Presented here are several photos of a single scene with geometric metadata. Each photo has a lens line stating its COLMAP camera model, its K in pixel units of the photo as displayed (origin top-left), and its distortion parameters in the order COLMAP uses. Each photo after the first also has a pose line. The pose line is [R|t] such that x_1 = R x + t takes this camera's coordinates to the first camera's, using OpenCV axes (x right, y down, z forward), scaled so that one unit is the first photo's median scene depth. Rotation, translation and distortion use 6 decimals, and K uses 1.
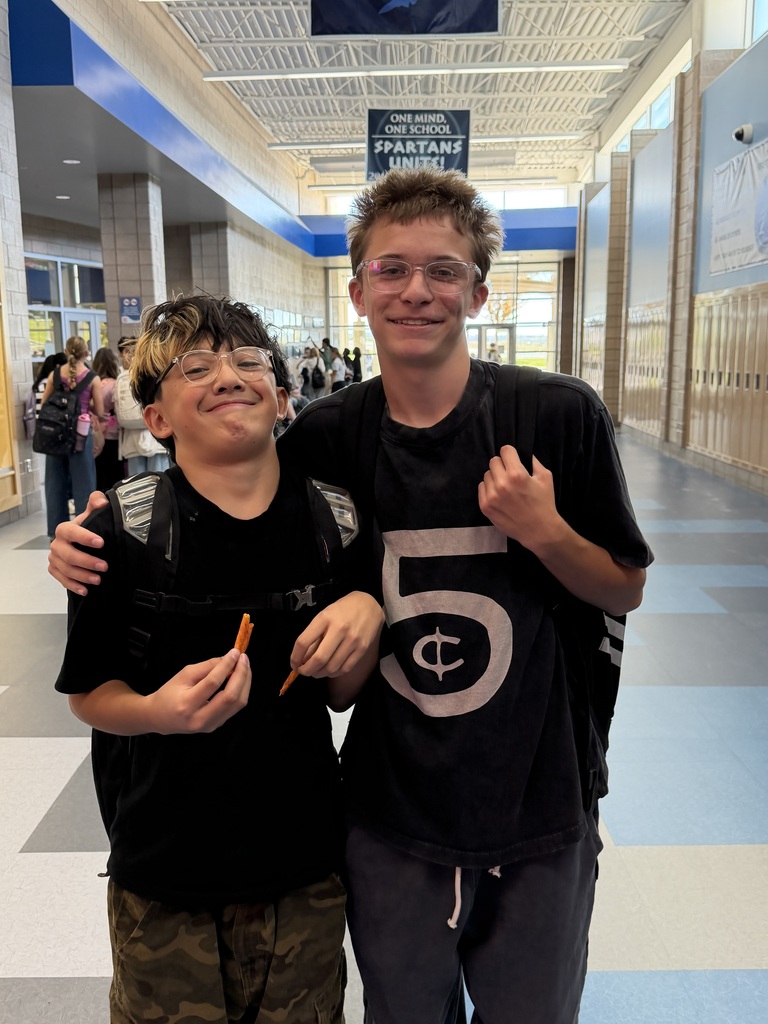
lens RADIAL K [[972.7, 0, 384.0], [0, 972.7, 512.0], [0, 0, 1]] dist [-0.007465, -0.015041]
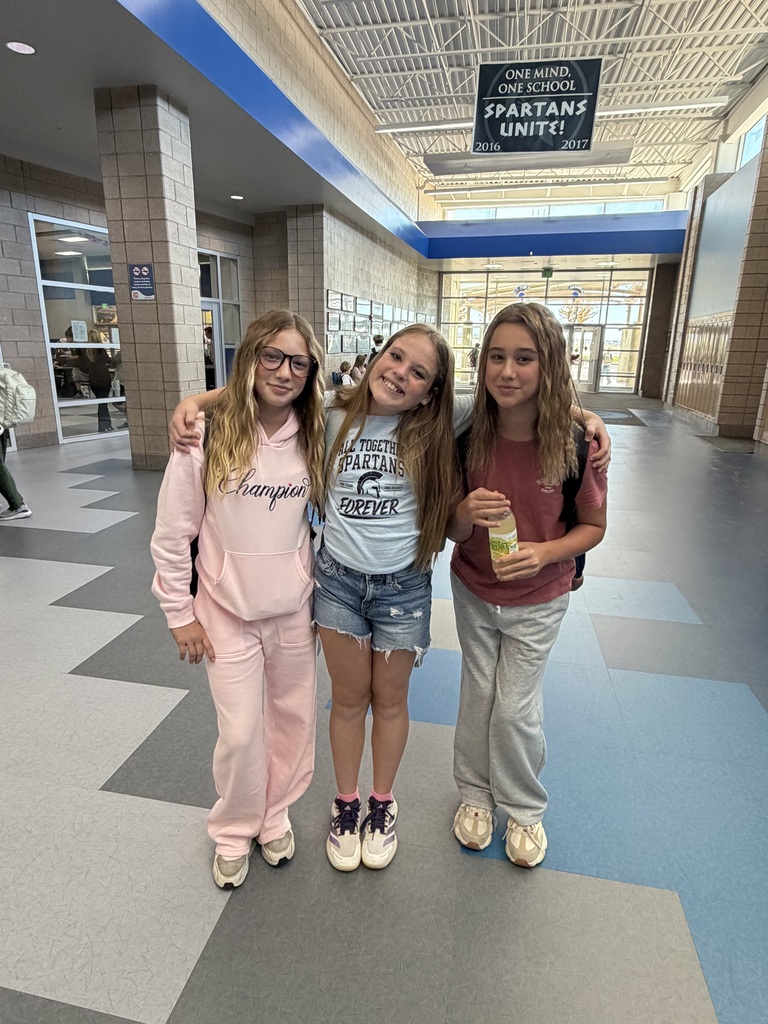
lens RADIAL K [[610.9, 0, 363.5], [0, 610.9, 509.9], [0, 0, 1]] dist [0.049905, 0.000204]
pose [[0.978564, 0.077232, -0.190913, 0.019206], [-0.058363, 0.993013, 0.102563, -0.060824], [0.197501, -0.089223, 0.976234, 0.375063]]
